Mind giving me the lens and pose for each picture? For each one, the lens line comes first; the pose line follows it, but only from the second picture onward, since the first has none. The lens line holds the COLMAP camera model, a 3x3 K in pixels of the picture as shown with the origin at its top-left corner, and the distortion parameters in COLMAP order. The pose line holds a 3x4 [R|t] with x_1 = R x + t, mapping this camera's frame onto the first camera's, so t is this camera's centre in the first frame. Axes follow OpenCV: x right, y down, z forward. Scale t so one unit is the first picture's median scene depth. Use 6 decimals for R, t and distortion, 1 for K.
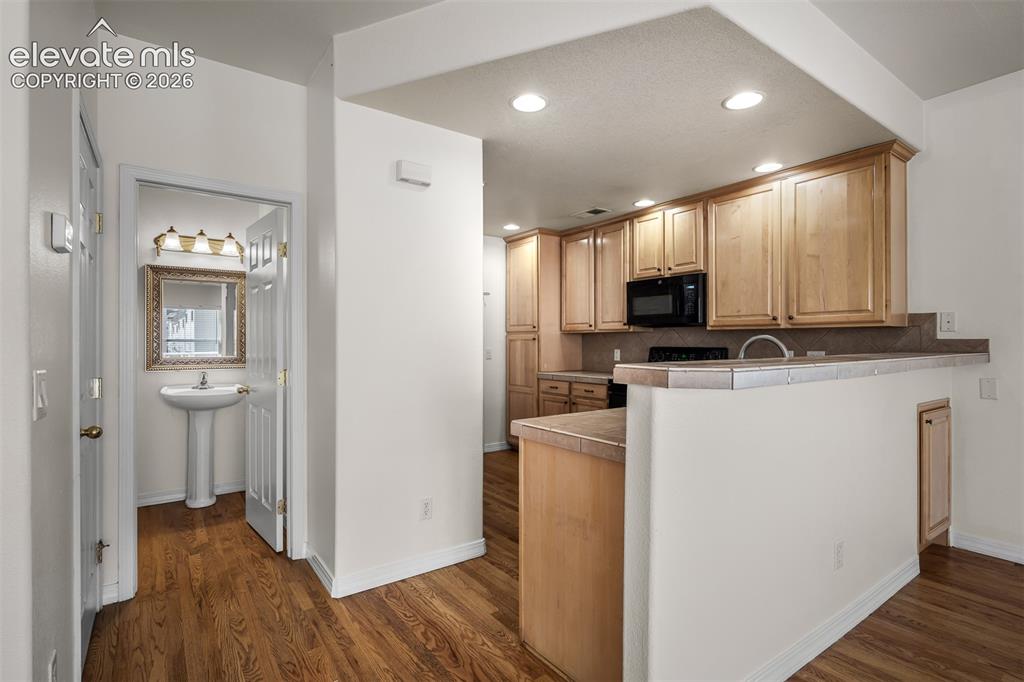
lens RADIAL K [[499.3, 0, 510.6], [0, 499.3, 340.4], [0, 0, 1]] dist [0.005577, -0.000569]
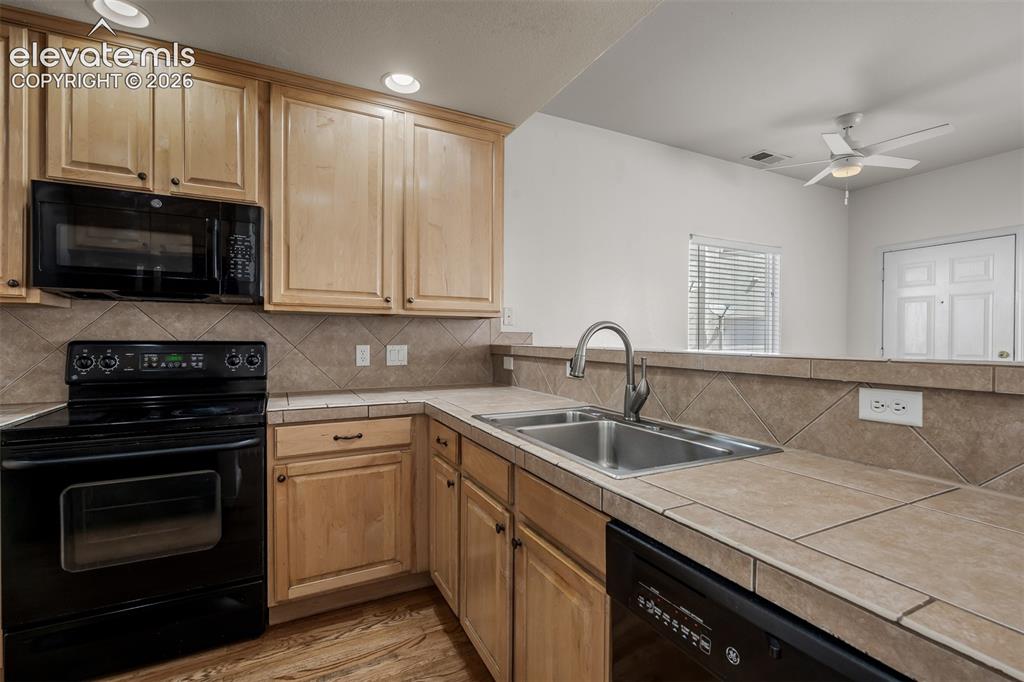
lens RADIAL K [[460.8, 0, 507.9], [0, 460.8, 342.8], [0, 0, 1]] dist [-0.003964, 0.000043]
pose [[0.152484, -0.006216, 0.988286, -0.081227], [-0.009019, 0.999930, 0.007680, 0.008955], [-0.988265, -0.010085, 0.152417, 0.603755]]
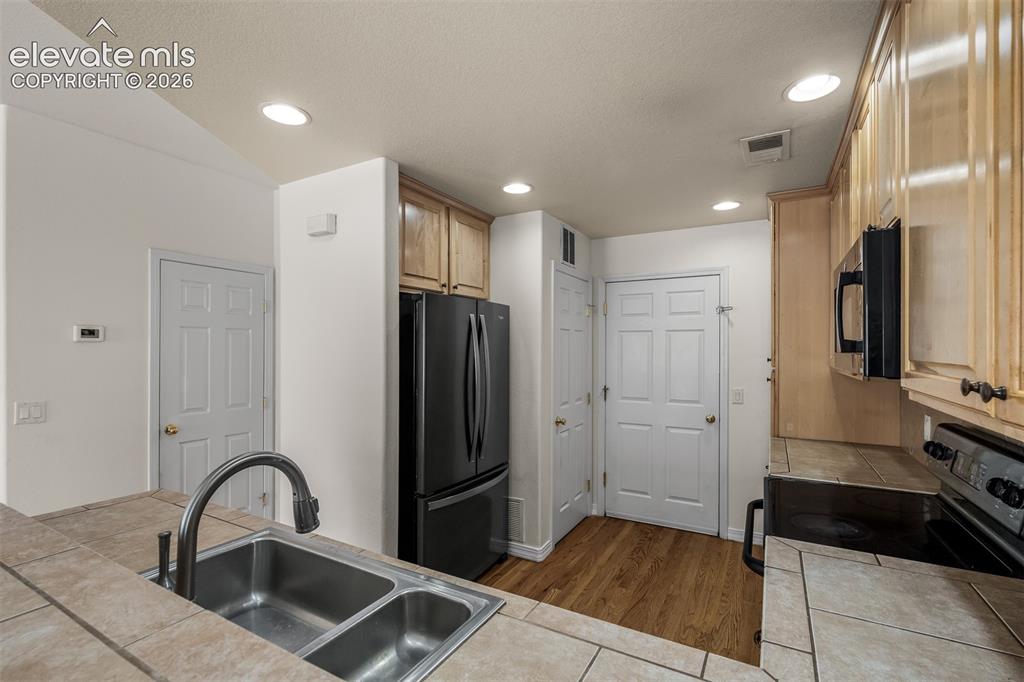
lens RADIAL K [[460.8, 0, 507.4], [0, 460.8, 346.8], [0, 0, 1]] dist [-0.003964, 0.000043]
pose [[0.409659, -0.005607, -0.912221, 0.523894], [0.003527, 0.999983, -0.004563, -0.050534], [0.912232, -0.001348, 0.409672, 0.598025]]
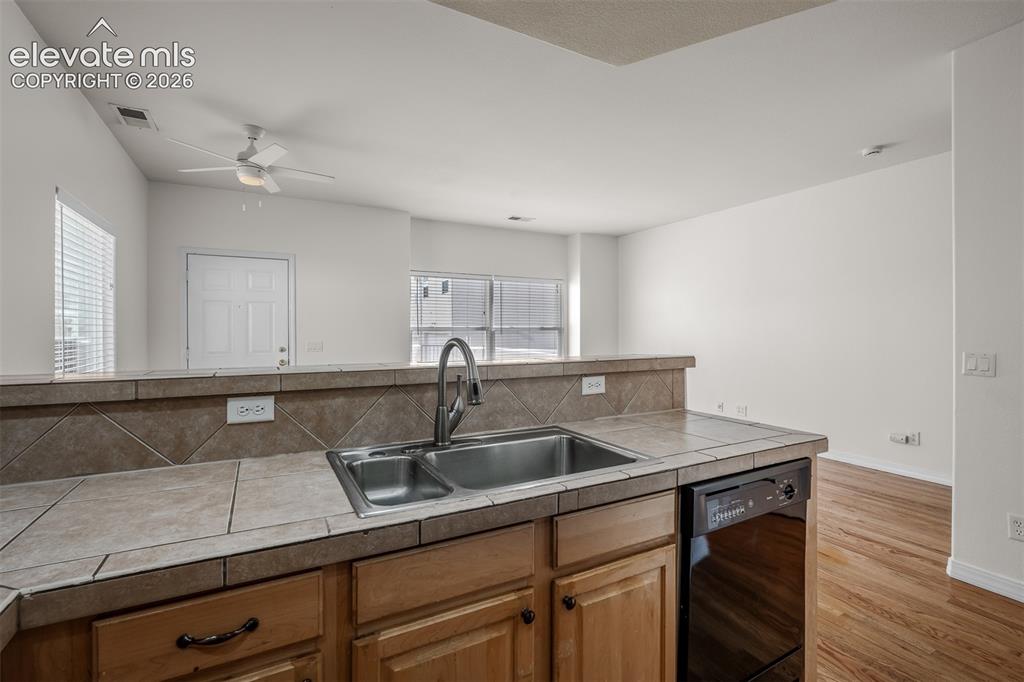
lens RADIAL K [[460.8, 0, 513.1], [0, 460.8, 336.7], [0, 0, 1]] dist [-0.003964, 0.000043]
pose [[-0.994084, 0.003448, 0.108564, 0.215864], [0.004496, 0.999946, 0.009407, -0.009721], [-0.108525, 0.009839, -0.994045, 0.898735]]
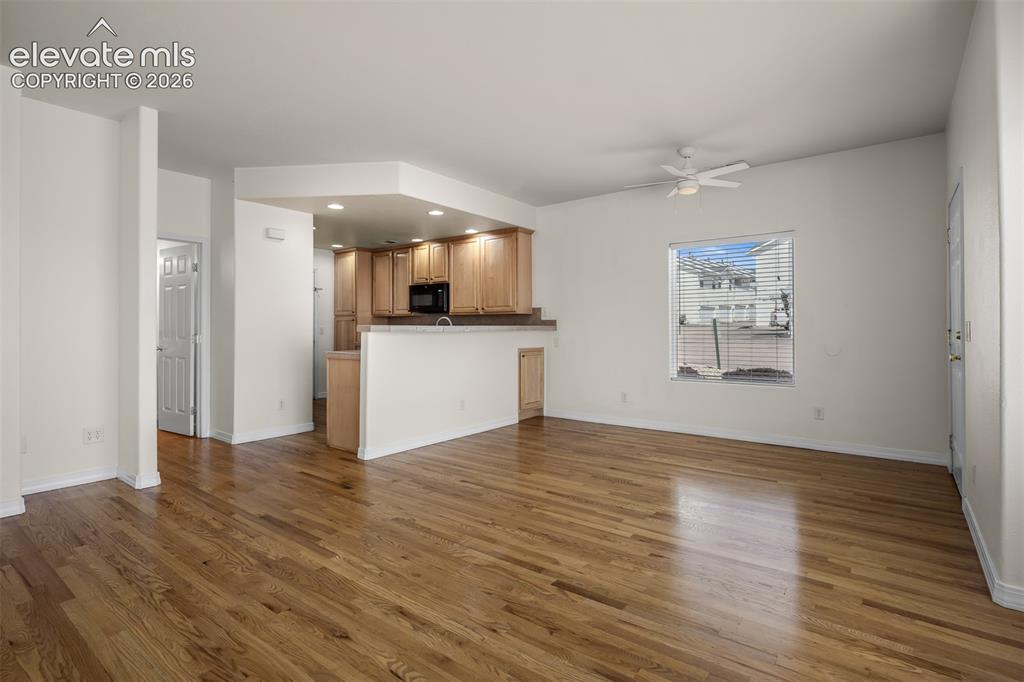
lens RADIAL K [[499.3, 0, 506.8], [0, 499.3, 323.5], [0, 0, 1]] dist [0.005577, -0.000569]
pose [[0.958708, 0.002246, 0.284385, 0.077465], [-0.001278, 0.999993, -0.003589, 0.014910], [-0.284391, 0.003078, 0.958704, -0.718464]]
